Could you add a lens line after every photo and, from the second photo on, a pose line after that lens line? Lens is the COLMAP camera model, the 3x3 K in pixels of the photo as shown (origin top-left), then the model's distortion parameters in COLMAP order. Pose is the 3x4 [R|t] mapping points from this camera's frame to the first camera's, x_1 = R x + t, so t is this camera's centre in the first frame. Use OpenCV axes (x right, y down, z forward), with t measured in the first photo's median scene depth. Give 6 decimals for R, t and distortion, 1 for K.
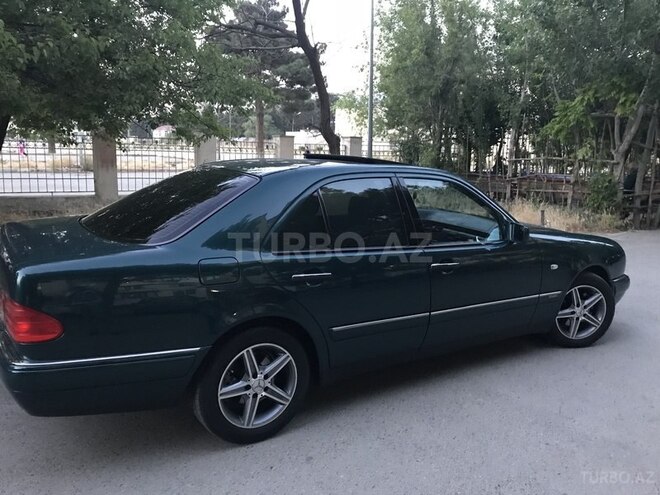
lens RADIAL K [[532.2, 0, 332.0], [0, 532.2, 257.4], [0, 0, 1]] dist [-0.022429, 0.007678]
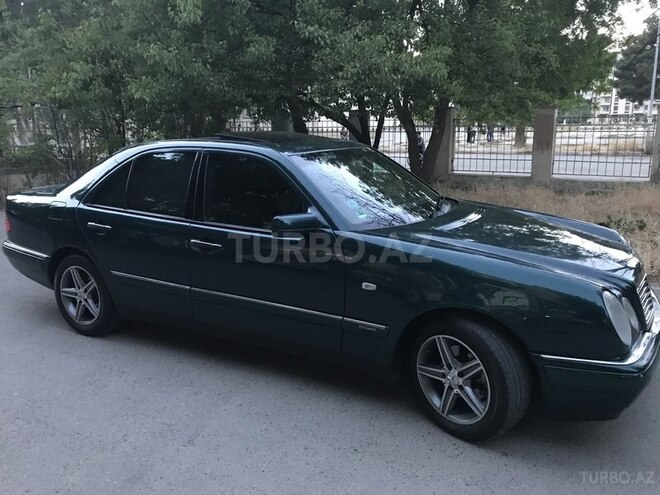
lens RADIAL K [[532.2, 0, 332.0], [0, 532.2, 257.4], [0, 0, 1]] dist [-0.022429, 0.007678]
pose [[0.467207, 0.174656, -0.866726, 0.293450], [-0.149455, 0.981789, 0.117279, -0.027719], [0.871425, 0.074743, 0.484801, 0.183365]]
